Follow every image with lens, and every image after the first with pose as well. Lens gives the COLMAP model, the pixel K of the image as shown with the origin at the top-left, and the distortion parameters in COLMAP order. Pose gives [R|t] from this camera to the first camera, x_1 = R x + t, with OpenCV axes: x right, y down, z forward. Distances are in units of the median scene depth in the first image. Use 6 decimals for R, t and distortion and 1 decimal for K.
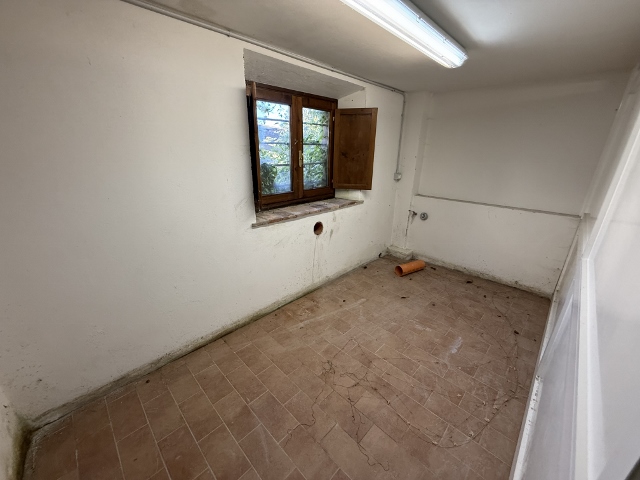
lens RADIAL K [[256.5, 0, 318.5], [0, 256.5, 239.7], [0, 0, 1]] dist [0.001454, -0.000359]
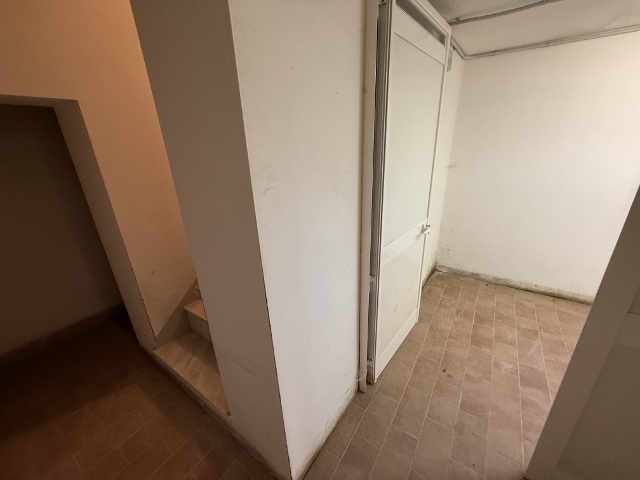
lens RADIAL K [[256.5, 0, 318.4], [0, 256.5, 239.2], [0, 0, 1]] dist [0.001454, -0.000359]
pose [[0.186899, 0.330886, -0.924977, 0.400738], [-0.294637, 0.917103, 0.268536, 0.125268], [0.937154, 0.222344, 0.268897, -0.370183]]
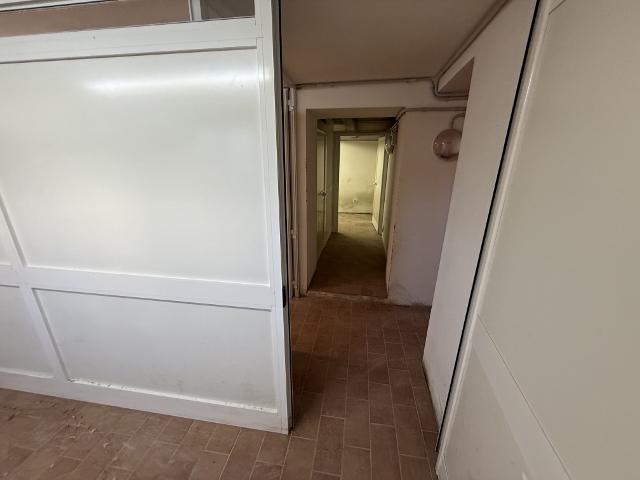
lens RADIAL K [[256.5, 0, 318.7], [0, 256.5, 239.4], [0, 0, 1]] dist [0.001454, -0.000359]
pose [[-0.587240, -0.267486, 0.763937, -0.265001], [0.261040, 0.830799, 0.491559, -0.130299], [-0.766164, 0.488081, -0.418055, 0.266278]]
